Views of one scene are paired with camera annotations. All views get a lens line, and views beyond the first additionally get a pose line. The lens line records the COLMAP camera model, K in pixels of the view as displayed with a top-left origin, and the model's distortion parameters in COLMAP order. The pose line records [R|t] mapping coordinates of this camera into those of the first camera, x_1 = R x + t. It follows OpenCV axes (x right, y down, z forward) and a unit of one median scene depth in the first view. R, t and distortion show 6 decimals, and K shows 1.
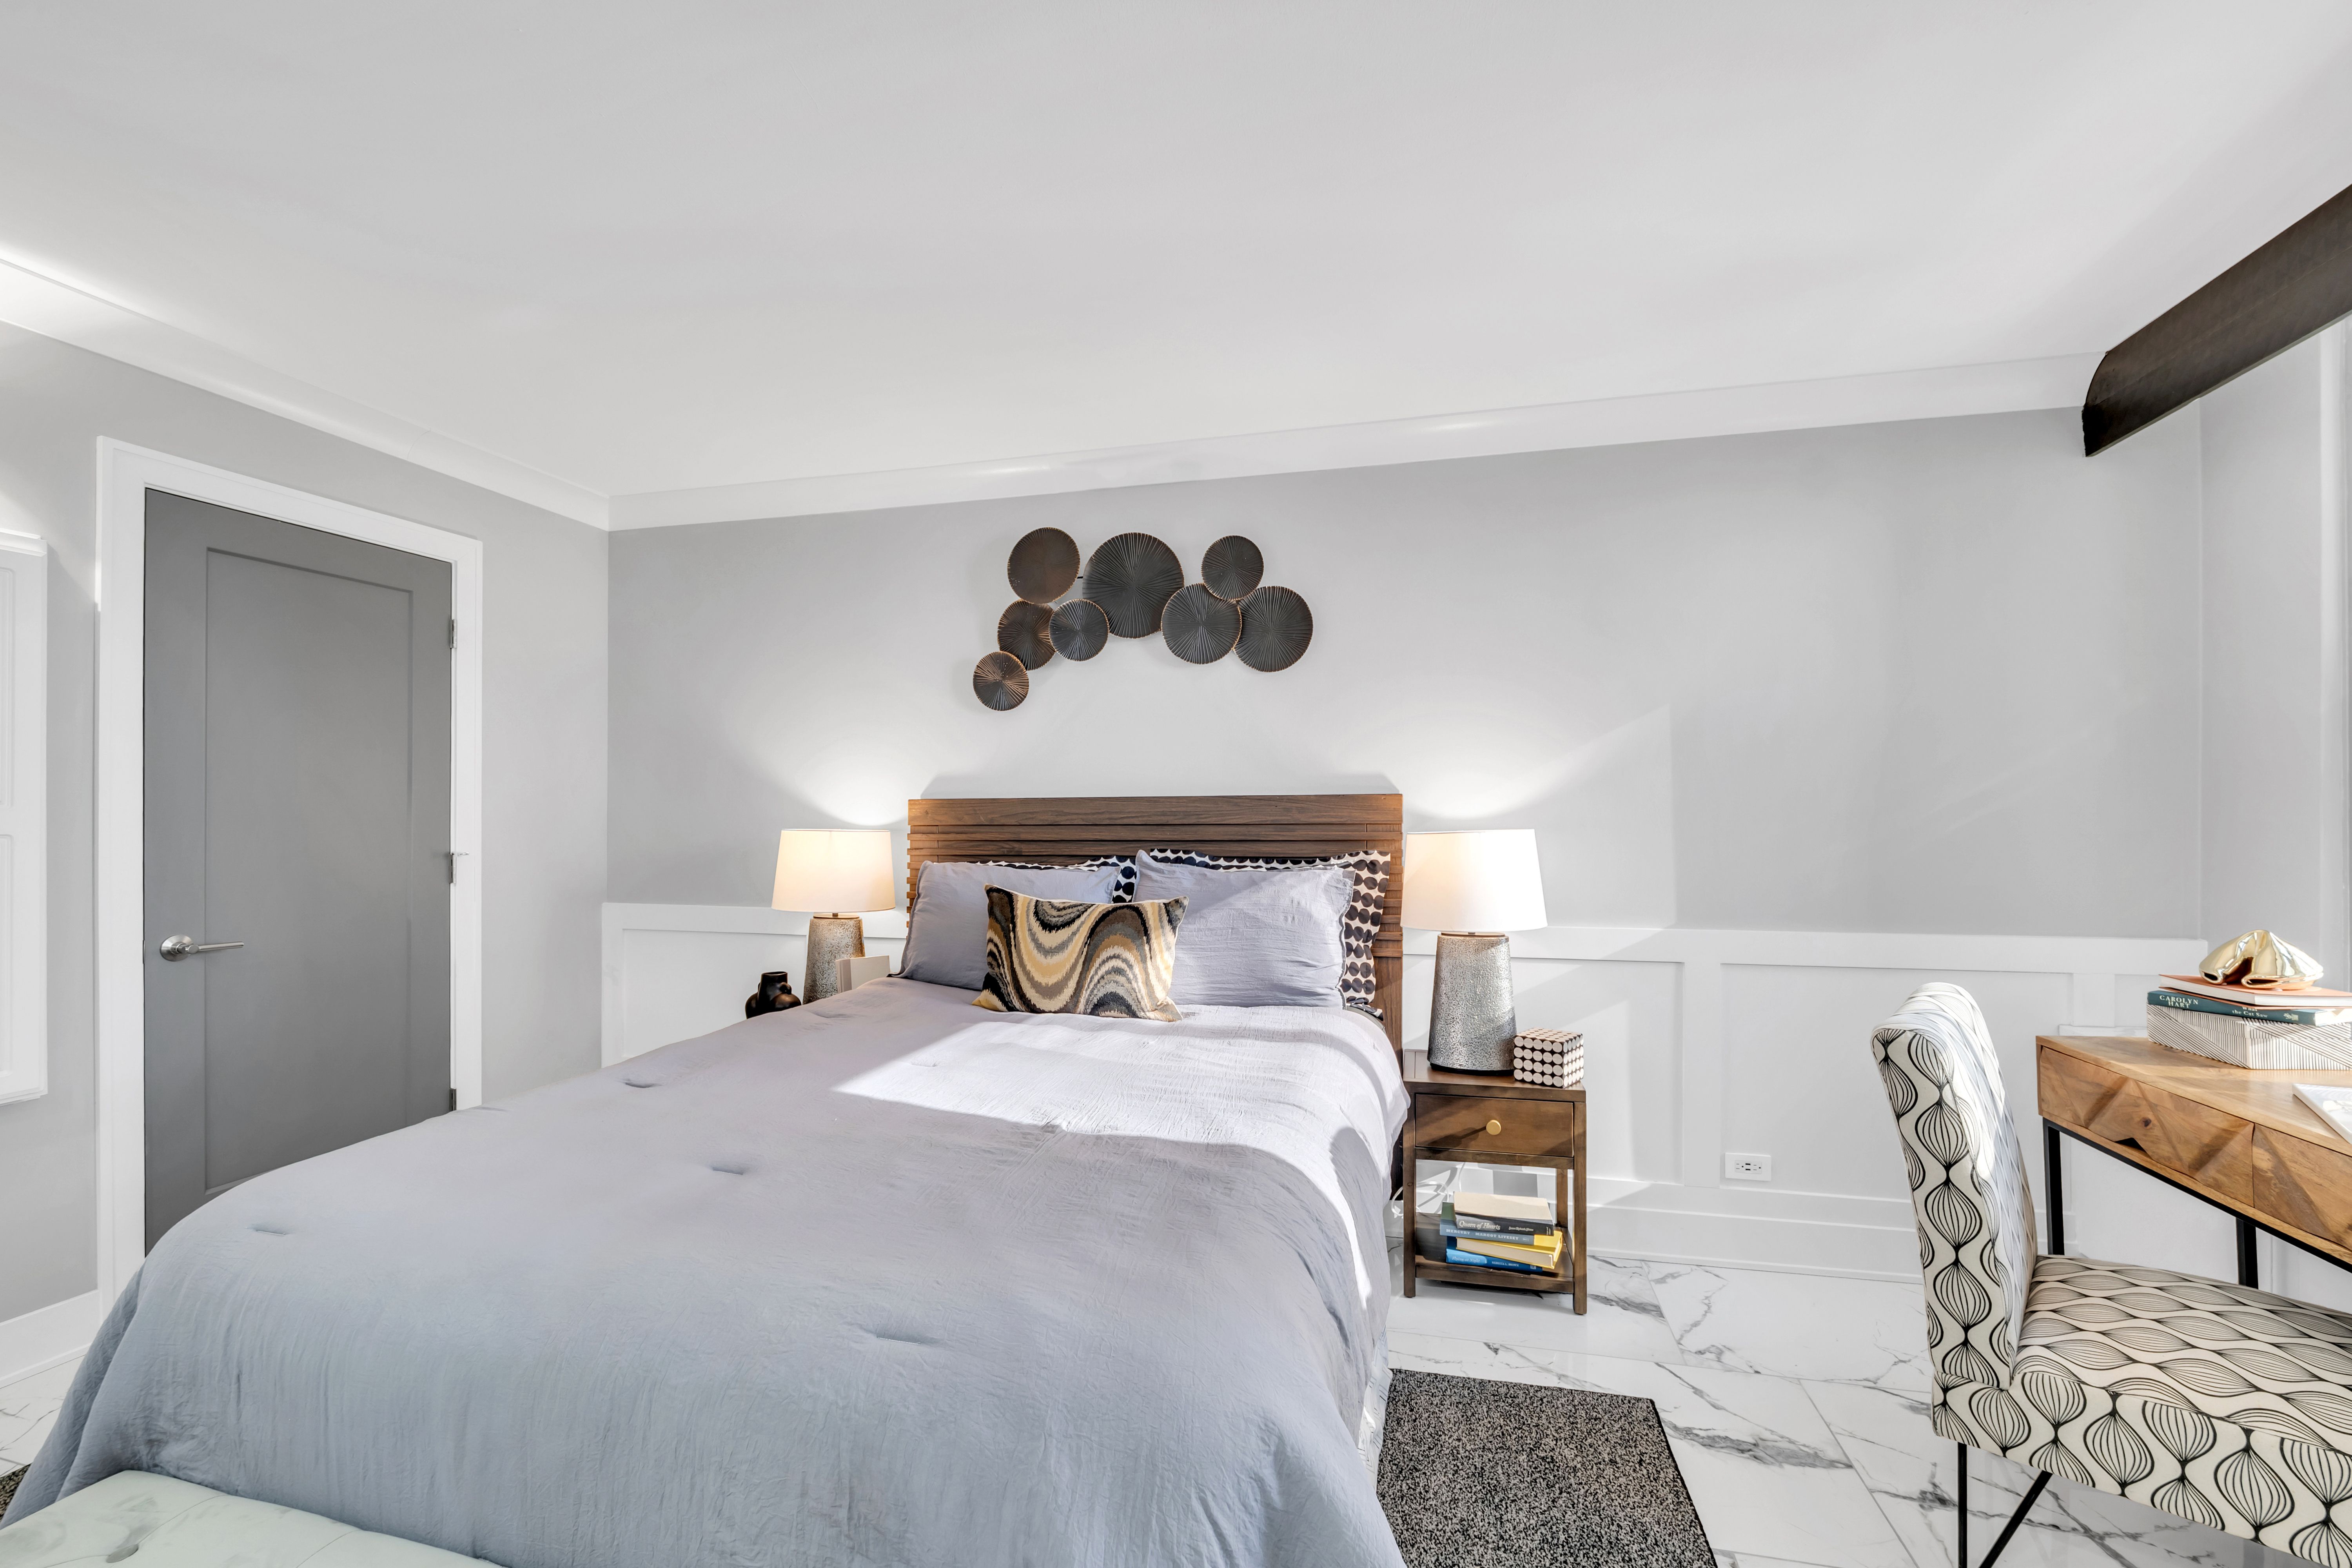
lens RADIAL K [[956.3, 0, 1165.3], [0, 956.3, 788.9], [0, 0, 1]] dist [-0.010723, 0.000055]
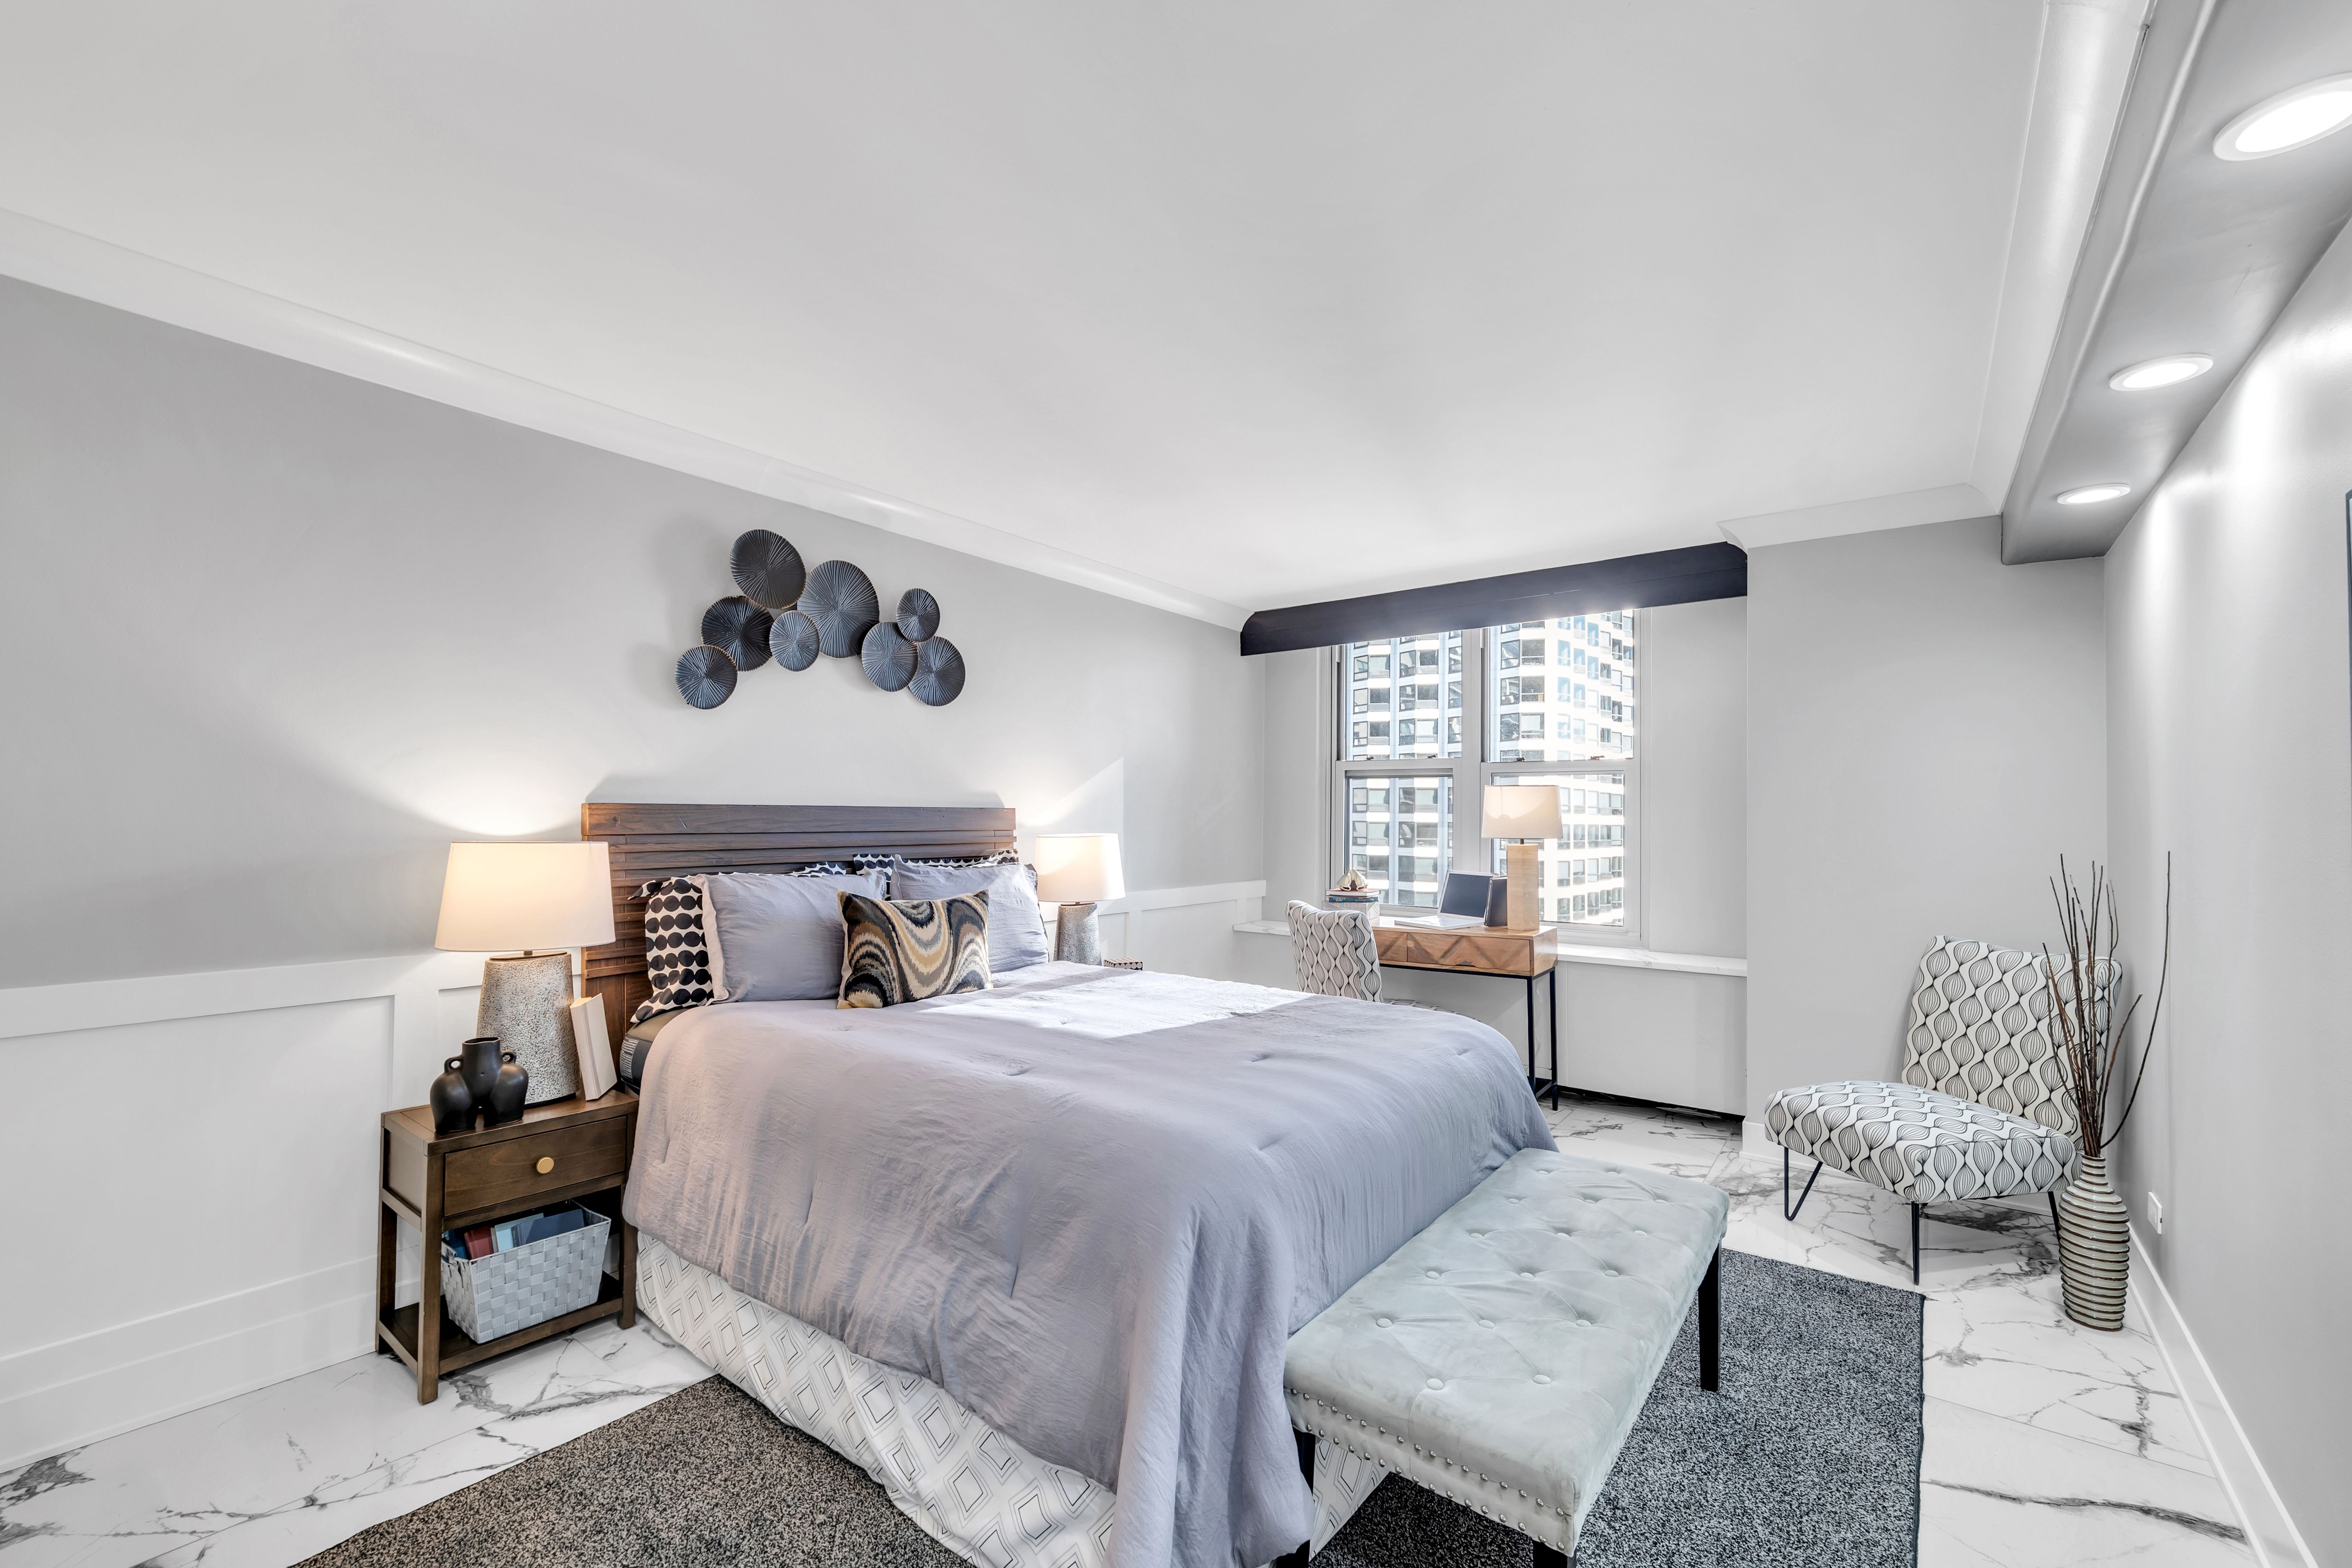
lens RADIAL K [[987.0, 0, 1176.0], [0, 987.0, 784.0], [0, 0, 1]] dist [-0.005390, -0.000066]
pose [[0.383128, 0.042334, 0.922725, -0.974574], [-0.027133, 0.999034, -0.034569, 0.011053], [-0.923297, -0.011792, 0.383907, 0.247691]]
